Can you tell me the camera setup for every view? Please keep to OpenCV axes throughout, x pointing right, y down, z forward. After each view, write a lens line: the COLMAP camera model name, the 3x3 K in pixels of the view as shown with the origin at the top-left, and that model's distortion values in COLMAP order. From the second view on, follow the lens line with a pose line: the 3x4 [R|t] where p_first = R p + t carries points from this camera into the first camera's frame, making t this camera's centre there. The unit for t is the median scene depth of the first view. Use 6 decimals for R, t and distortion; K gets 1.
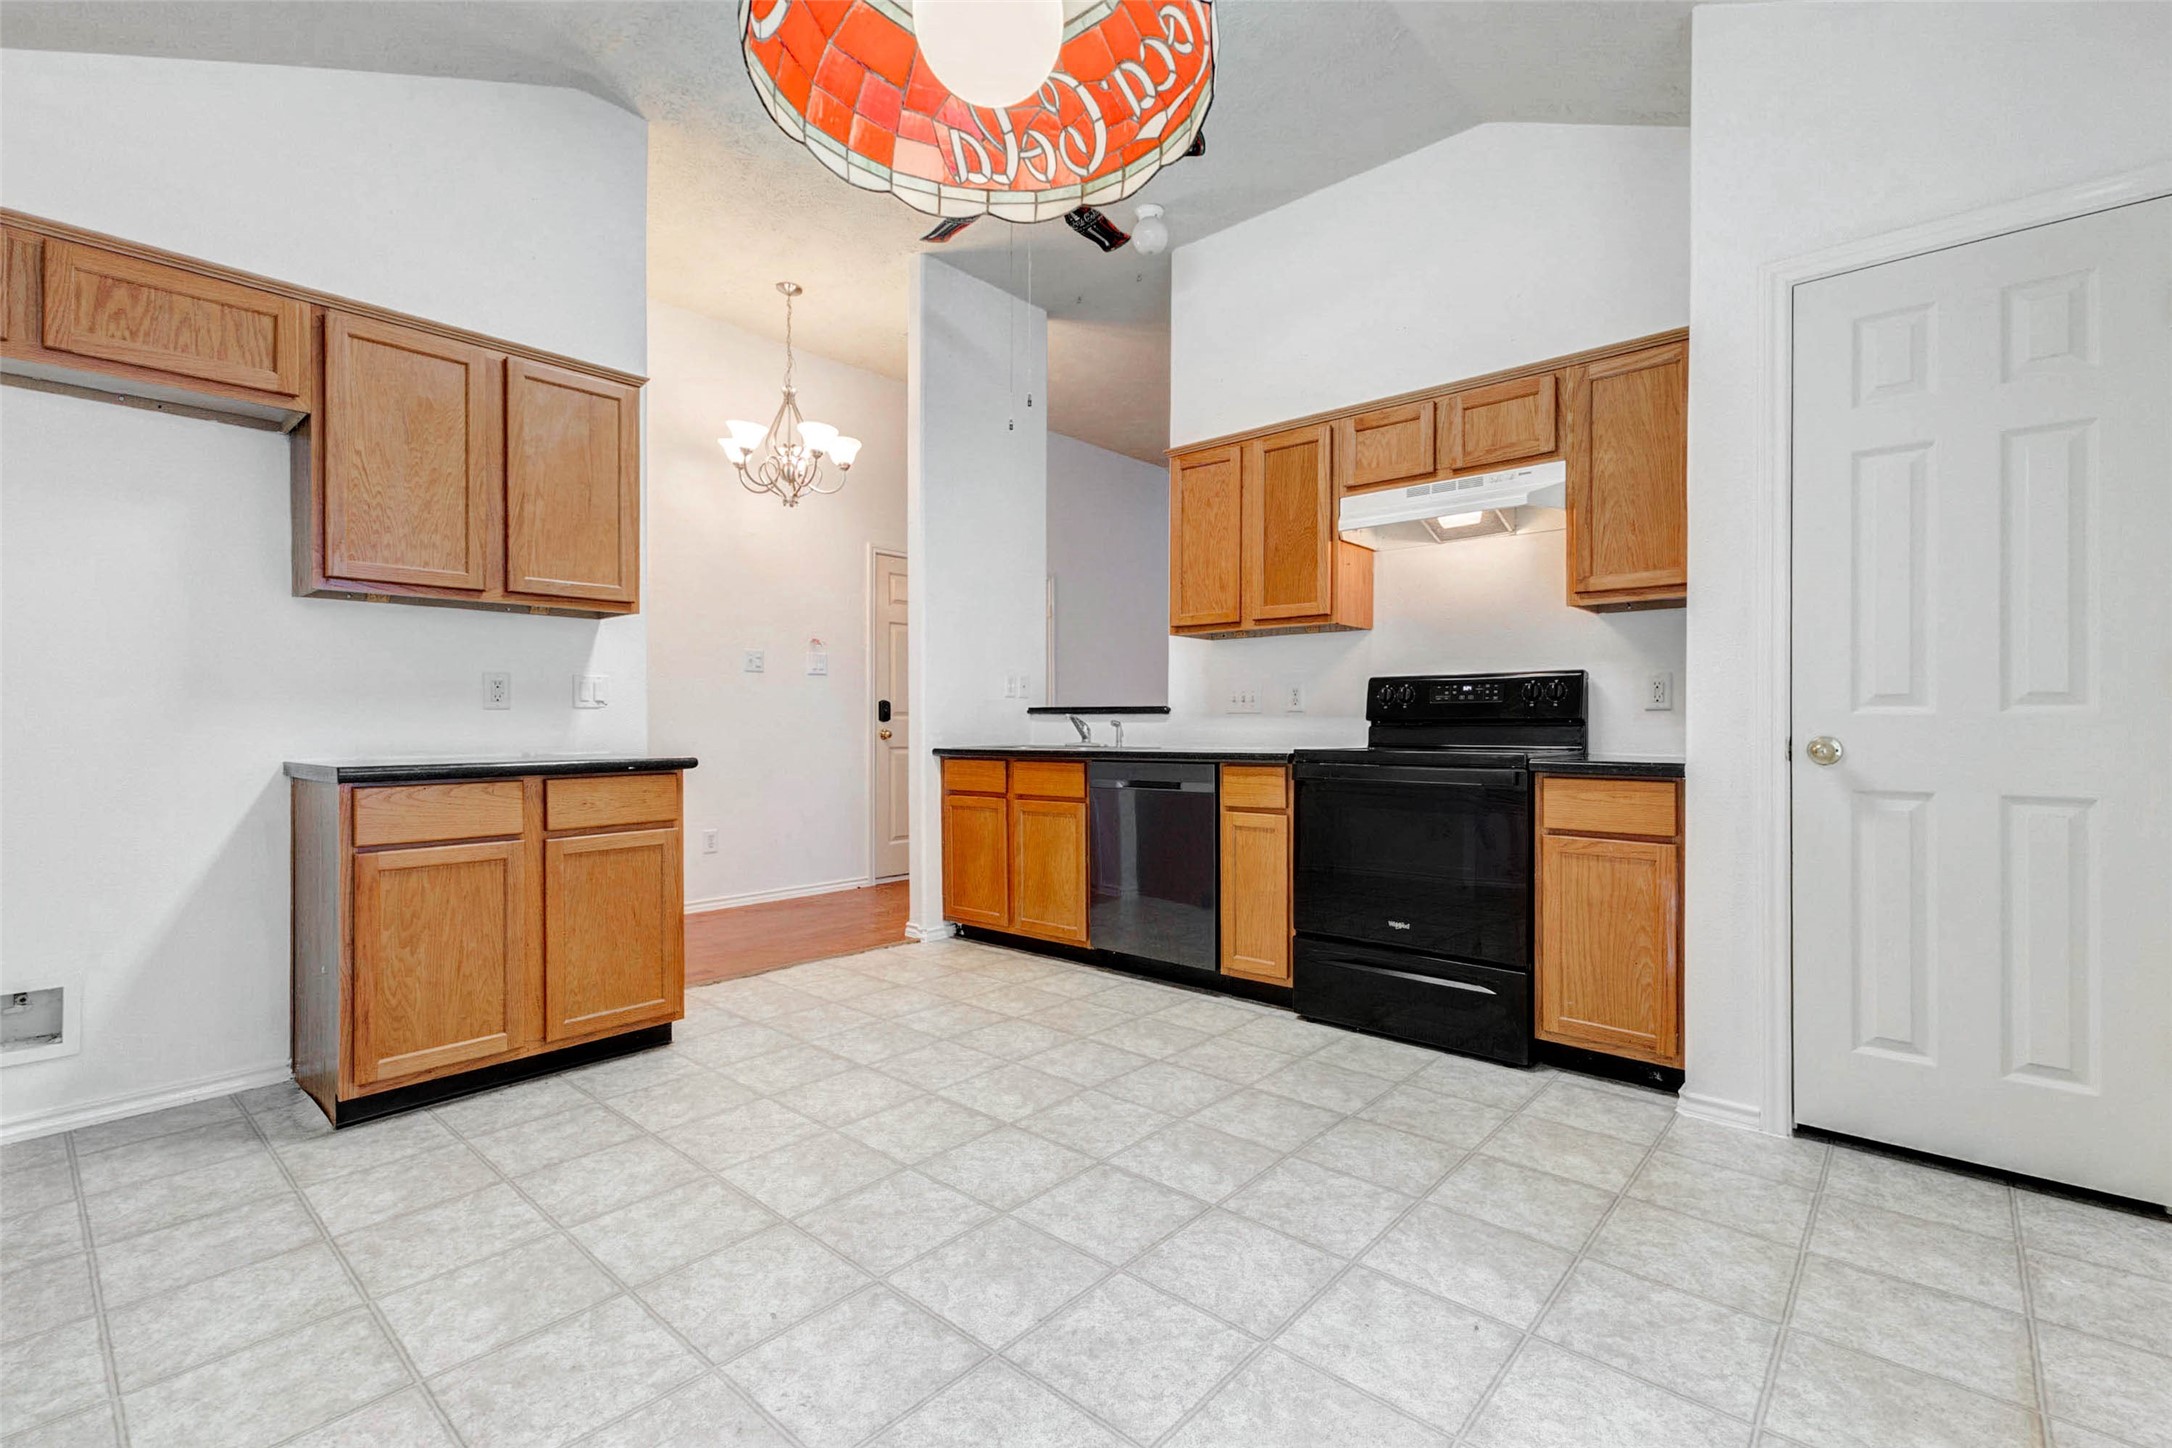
lens RADIAL K [[957.4, 0, 1077.4], [0, 957.4, 726.2], [0, 0, 1]] dist [0.003380, -0.000047]
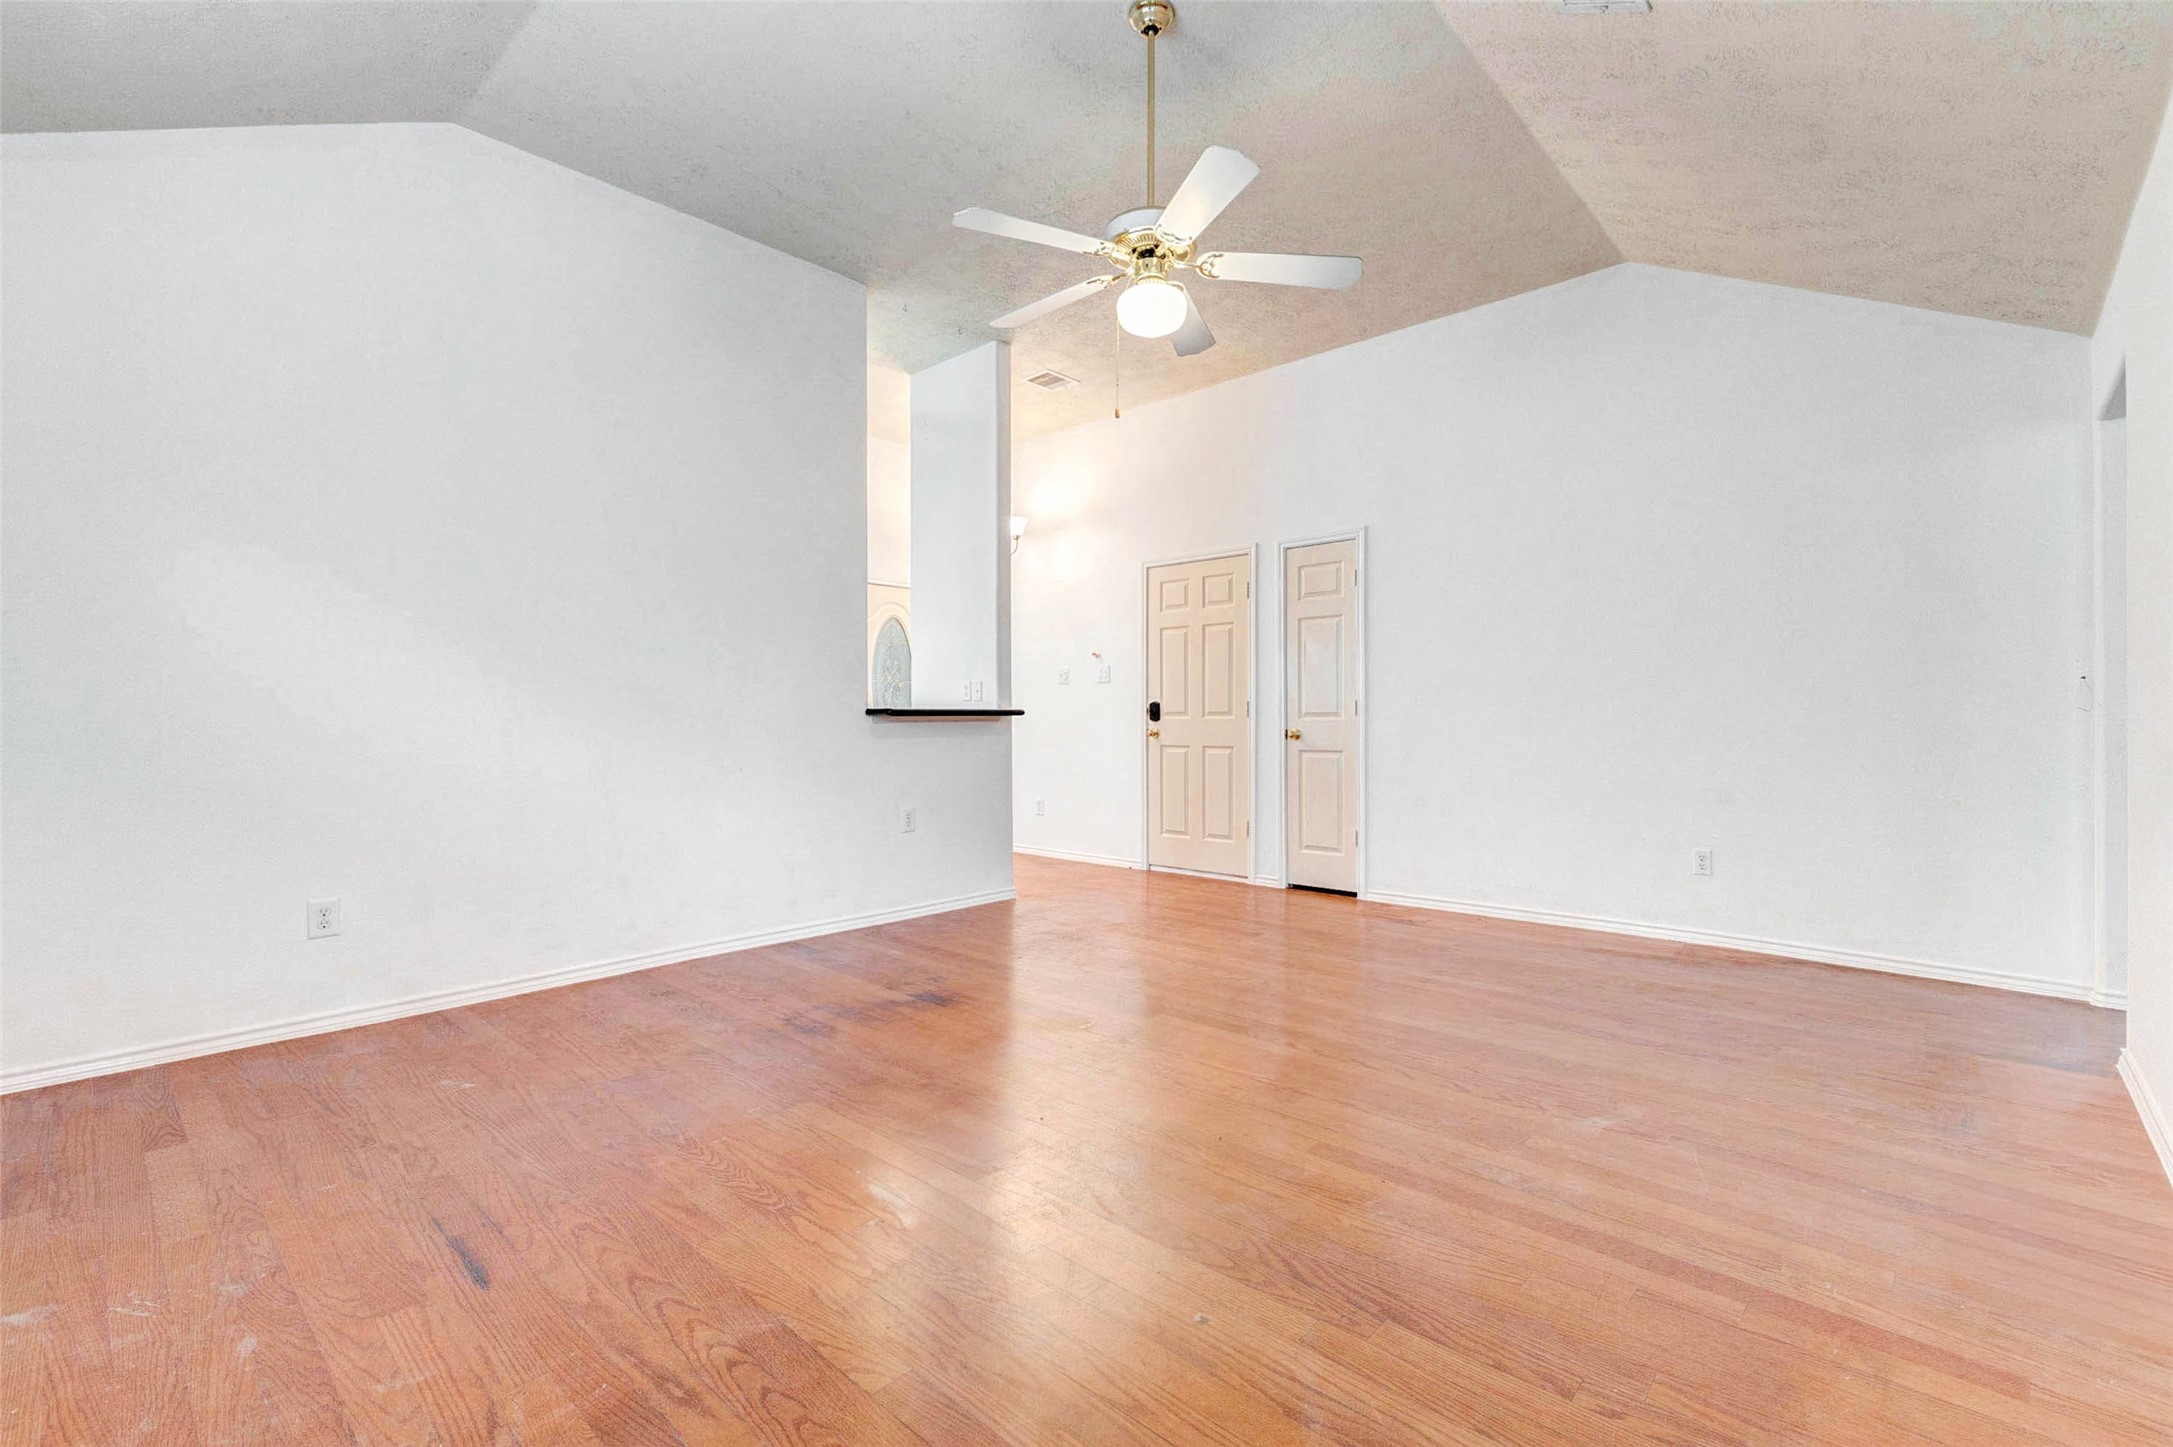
lens RADIAL K [[946.0, 0, 1106.3], [0, 946.0, 727.9], [0, 0, 1]] dist [0.004197, -0.000022]
pose [[-0.000132, 0.008912, -0.999960, 1.459451], [0.000870, 0.999960, 0.008912, -0.013160], [1.000000, -0.000869, -0.000140, 1.660522]]
